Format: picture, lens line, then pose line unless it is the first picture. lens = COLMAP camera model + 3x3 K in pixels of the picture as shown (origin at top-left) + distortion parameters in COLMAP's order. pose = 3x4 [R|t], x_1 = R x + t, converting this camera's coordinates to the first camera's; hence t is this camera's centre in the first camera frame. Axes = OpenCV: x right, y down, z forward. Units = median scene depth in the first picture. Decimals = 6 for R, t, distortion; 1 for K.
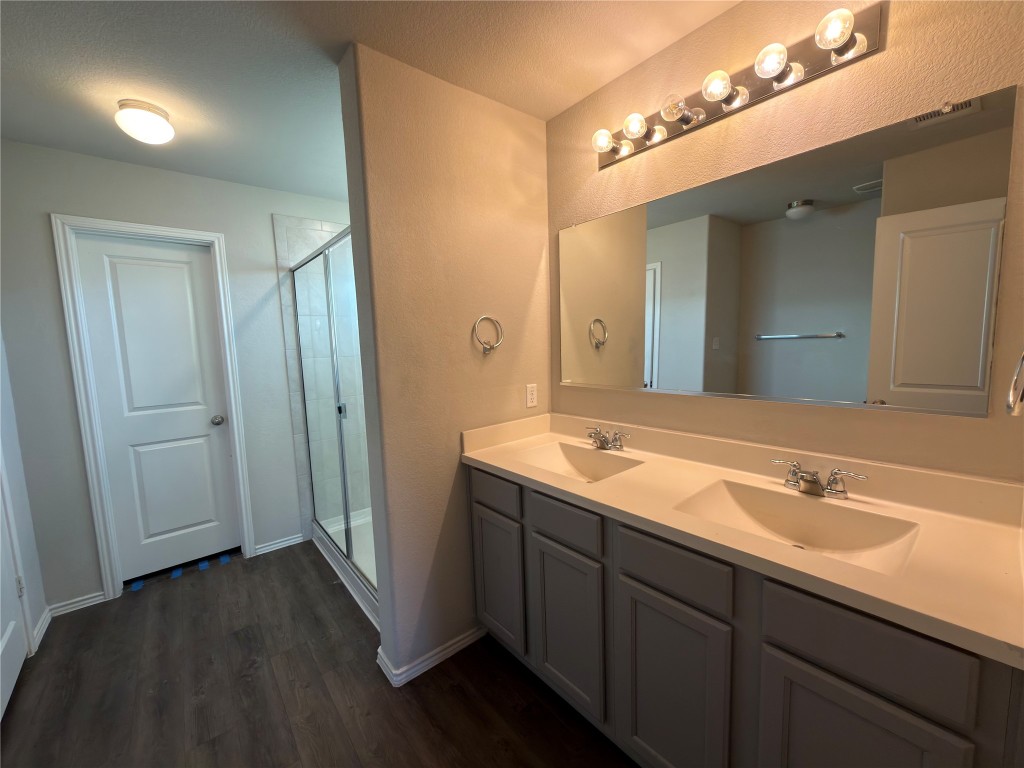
lens RADIAL K [[411.8, 0, 513.2], [0, 411.8, 379.6], [0, 0, 1]] dist [-0.001571, 0.000801]
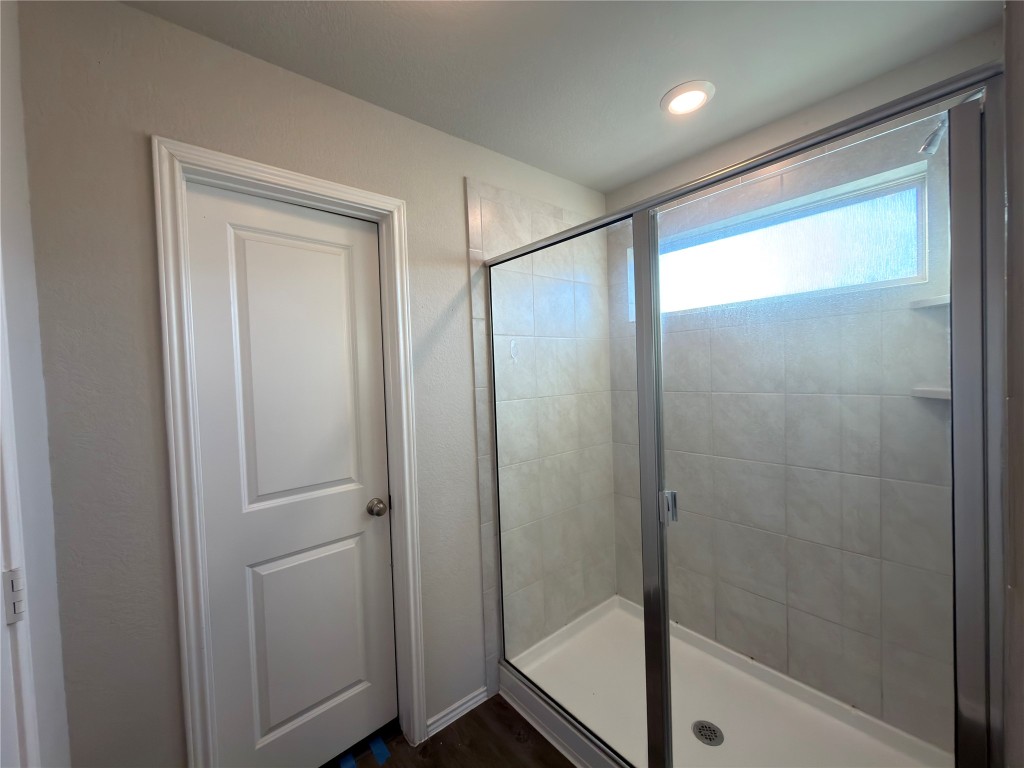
lens RADIAL K [[411.8, 0, 513.6], [0, 411.8, 383.3], [0, 0, 1]] dist [-0.001571, 0.000801]
pose [[0.999641, -0.016281, 0.021284, -0.532942], [0.018013, 0.996310, -0.083916, -0.027345], [-0.019839, 0.084269, 0.996246, 0.387245]]
